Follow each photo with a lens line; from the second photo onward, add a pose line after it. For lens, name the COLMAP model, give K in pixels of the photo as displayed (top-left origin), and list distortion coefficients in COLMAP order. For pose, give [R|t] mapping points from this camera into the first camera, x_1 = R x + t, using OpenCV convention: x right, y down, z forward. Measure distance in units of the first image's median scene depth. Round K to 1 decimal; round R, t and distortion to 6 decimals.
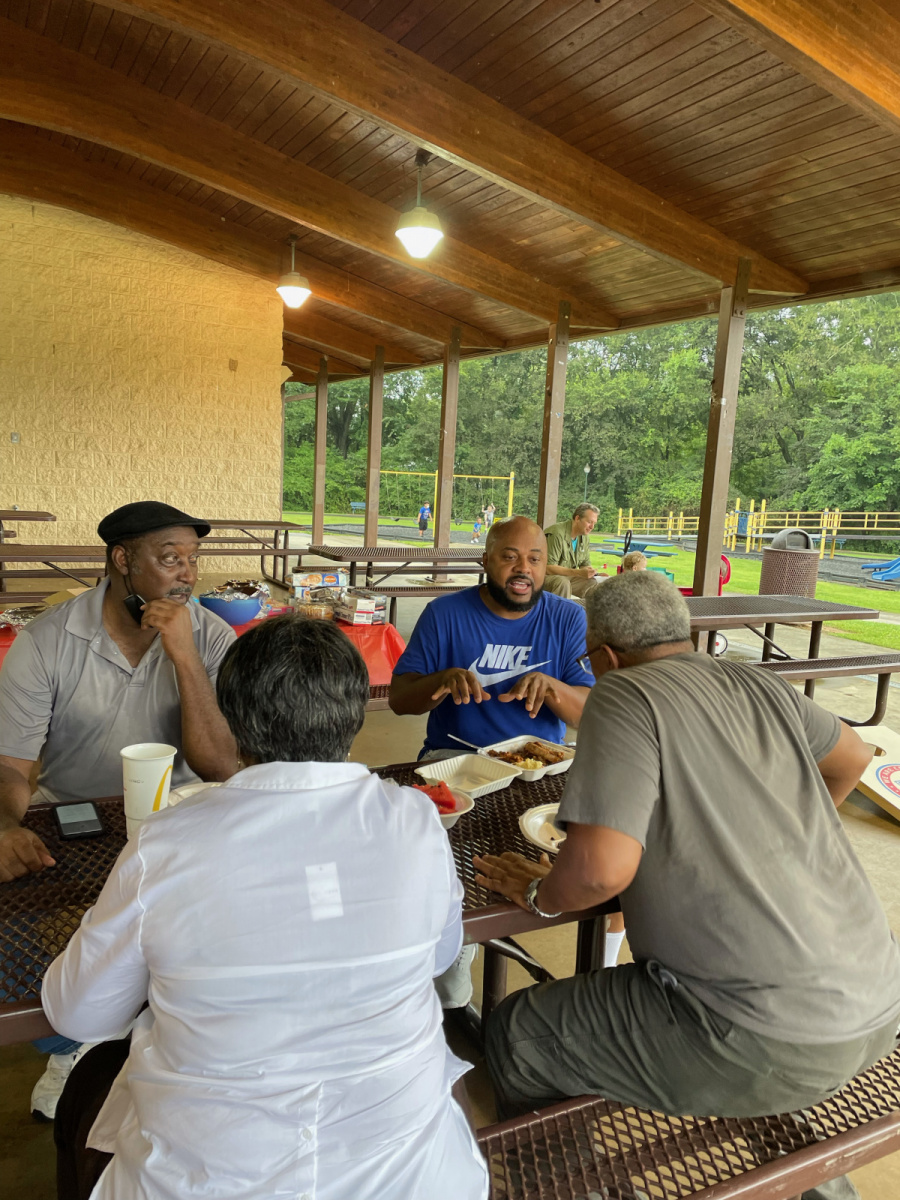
lens RADIAL K [[908.3, 0, 443.6], [0, 908.3, 587.7], [0, 0, 1]] dist [0.101713, -0.128463]
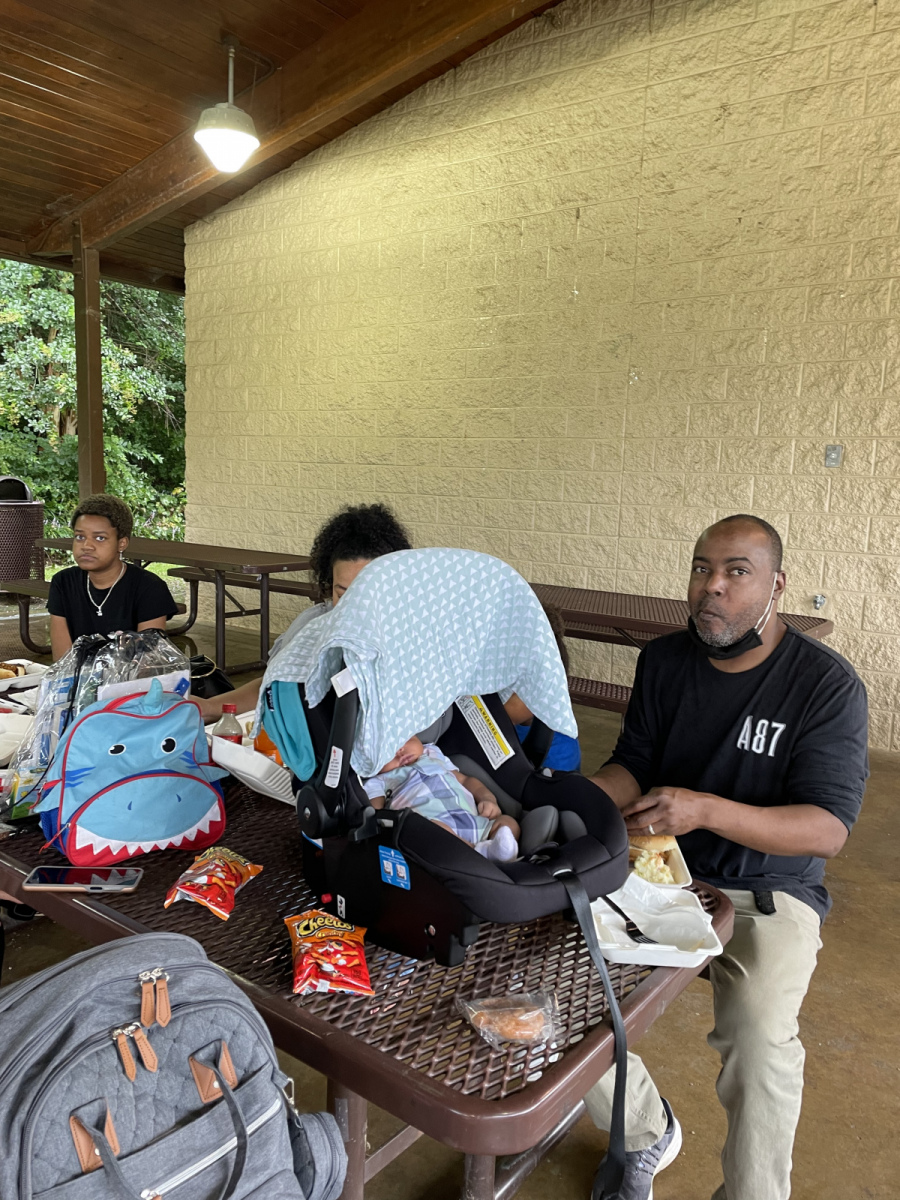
lens RADIAL K [[908.3, 0, 443.6], [0, 908.3, 587.7], [0, 0, 1]] dist [0.101713, -0.128463]
pose [[0.430295, 0.076281, -0.899460, -0.115573], [-0.128731, 0.991424, 0.022496, -0.078836], [0.893462, 0.106108, 0.436424, 0.614794]]
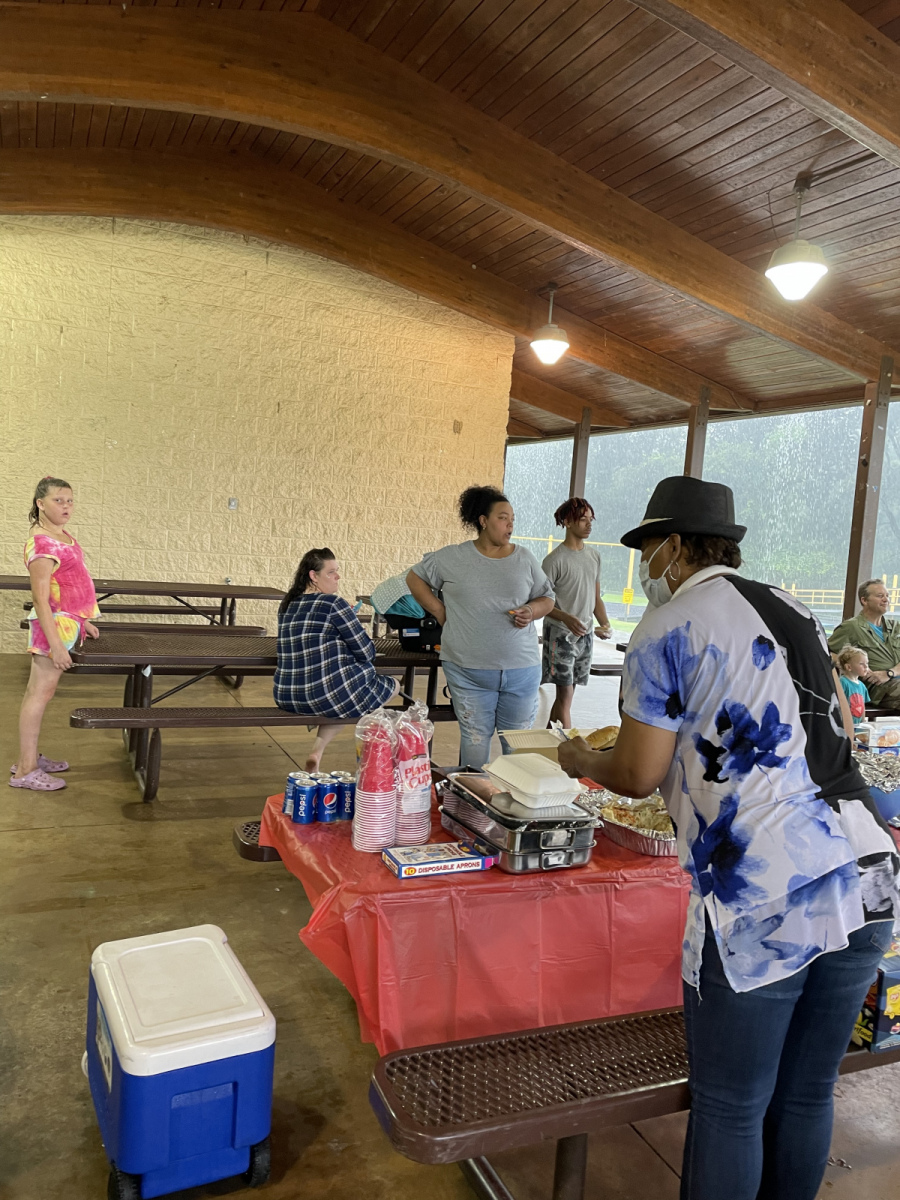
lens RADIAL K [[908.3, 0, 443.6], [0, 908.3, 587.7], [0, 0, 1]] dist [0.101713, -0.128463]
pose [[0.997539, 0.028289, -0.064160, -0.197366], [-0.032403, 0.997422, -0.064026, -0.029495], [0.062184, 0.065947, 0.995884, 0.127278]]
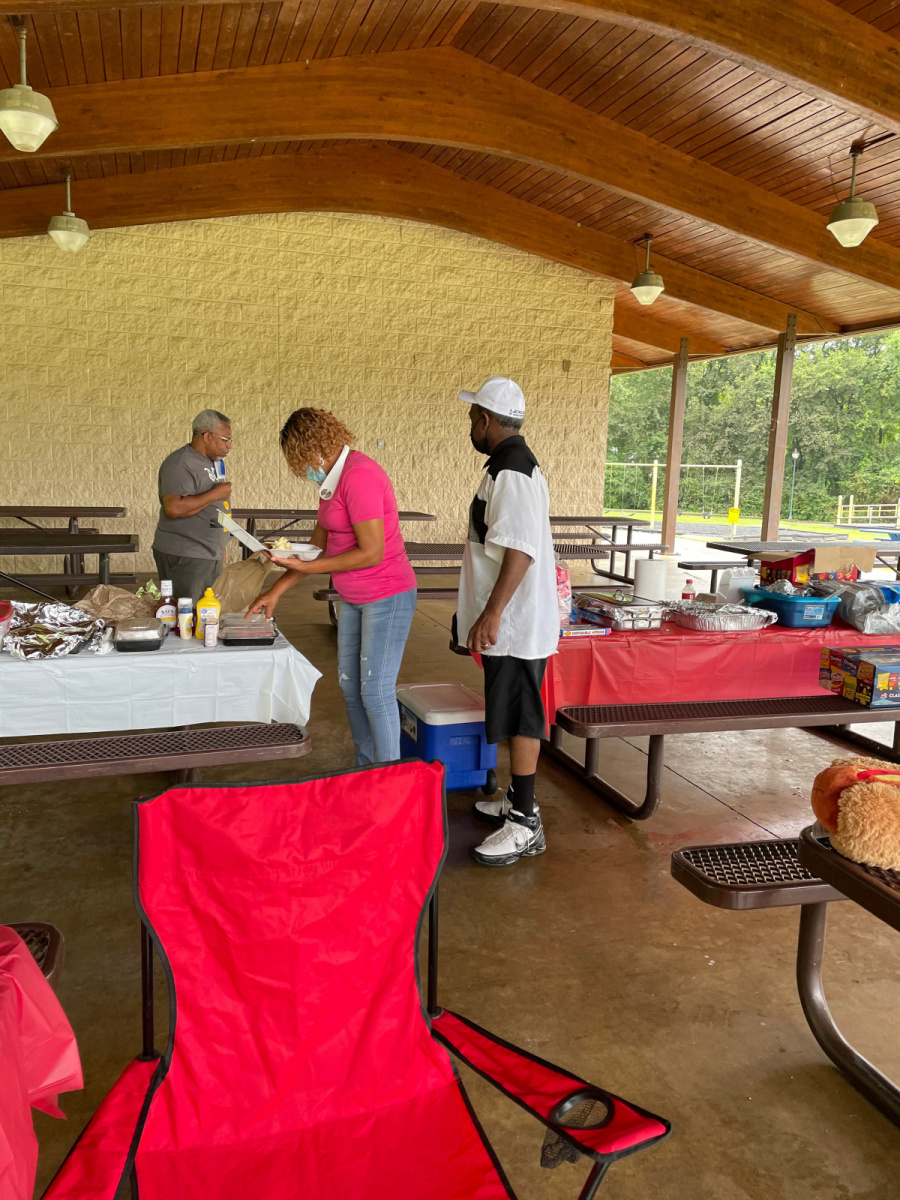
lens RADIAL K [[908.3, 0, 443.6], [0, 908.3, 587.7], [0, 0, 1]] dist [0.101713, -0.128463]
pose [[0.984226, 0.002233, -0.176901, -0.199326], [-0.000672, 0.999960, 0.008883, -0.002622], [0.176914, -0.008624, 0.984188, -0.042125]]
